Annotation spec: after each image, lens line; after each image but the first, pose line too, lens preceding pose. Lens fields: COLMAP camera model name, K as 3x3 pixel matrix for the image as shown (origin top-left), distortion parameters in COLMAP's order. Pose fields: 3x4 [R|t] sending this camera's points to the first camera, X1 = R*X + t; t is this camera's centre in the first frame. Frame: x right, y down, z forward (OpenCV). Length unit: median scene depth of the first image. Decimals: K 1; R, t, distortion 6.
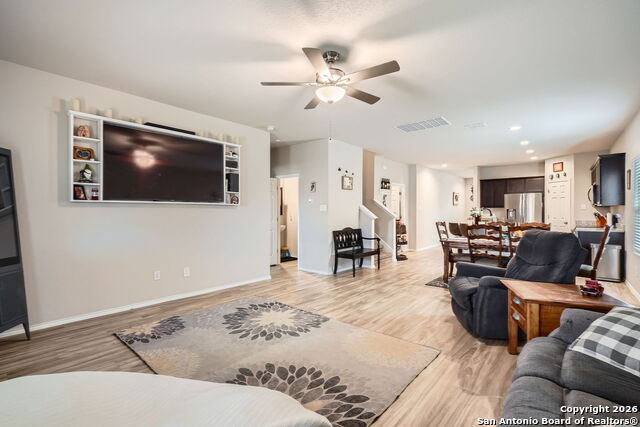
lens RADIAL K [[293.9, 0, 318.9], [0, 293.9, 214.8], [0, 0, 1]] dist [-0.000226, -0.000118]
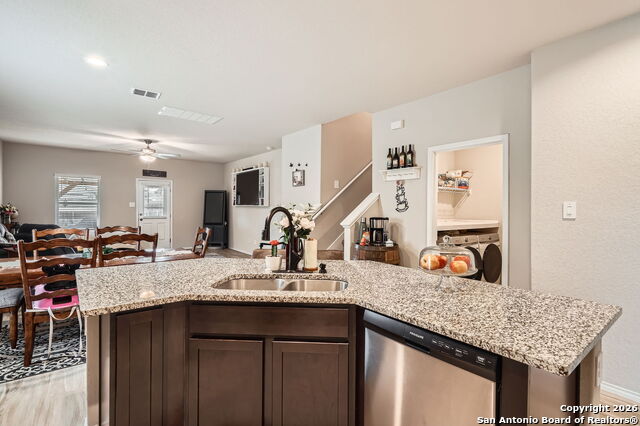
lens RADIAL K [[311.4, 0, 340.3], [0, 311.4, 210.7], [0, 0, 1]] dist [-0.000093, -0.000033]
pose [[-0.175180, 0.004522, -0.984526, 1.754360], [-0.023806, 0.999678, 0.008827, -0.047934], [0.984249, 0.024984, -0.175016, 2.347514]]
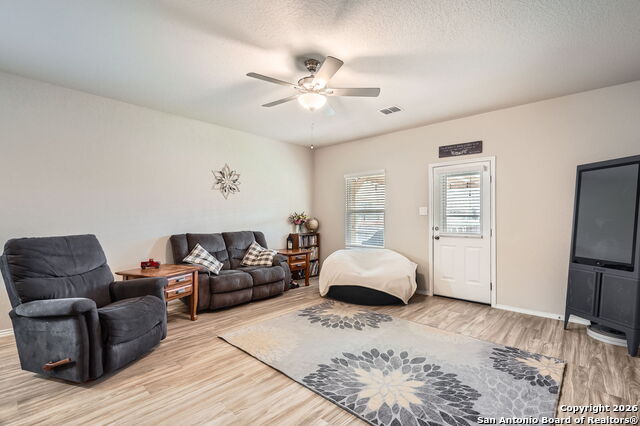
lens RADIAL K [[293.9, 0, 318.9], [0, 293.9, 214.3], [0, 0, 1]] dist [-0.000226, -0.000118]
pose [[-0.999010, -0.007019, 0.043924, -0.025147], [-0.007060, 0.999975, -0.000778, -0.013931], [-0.043918, -0.001087, -0.999035, 1.634858]]
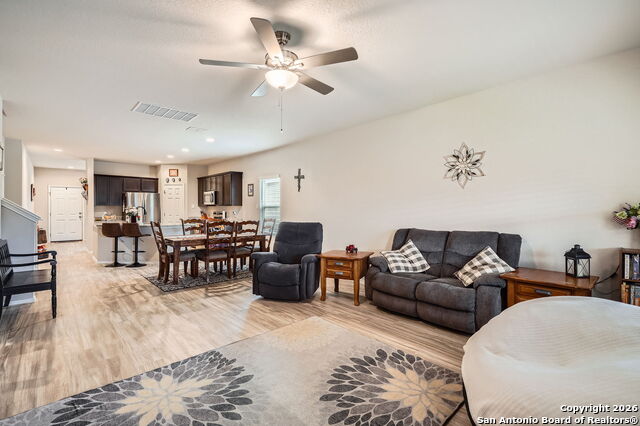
lens RADIAL K [[289.9, 0, 318.4], [0, 289.9, 210.3], [0, 0, 1]] dist [0.001426, -0.000120]
pose [[0.126760, -0.002239, 0.991931, -0.671363], [0.010211, 0.999947, 0.000953, -0.010065], [-0.991881, 0.010008, 0.126777, 0.626038]]
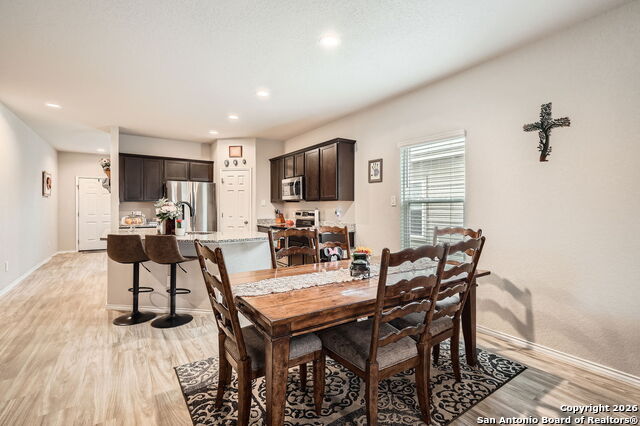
lens RADIAL K [[297.3, 0, 328.5], [0, 297.3, 209.3], [0, 0, 1]] dist [0.001858, 0.000329]
pose [[0.256555, -0.001274, 0.966529, 0.258615], [0.010265, 0.999946, -0.001407, -0.010587], [-0.966475, 0.010283, 0.256554, 1.314704]]
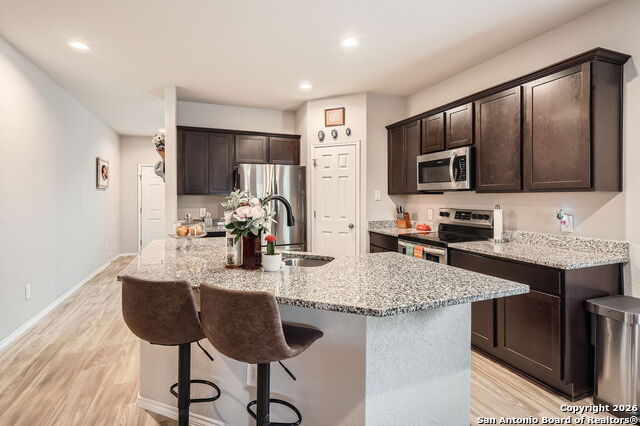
lens RADIAL K [[321.4, 0, 319.9], [0, 321.4, 198.8], [0, 0, 1]] dist [0.000359, -0.000048]
pose [[0.475921, 0.002615, 0.879484, 0.729534], [0.011257, 0.999896, -0.009065, -0.035954], [-0.879416, 0.014215, 0.475842, 1.785565]]
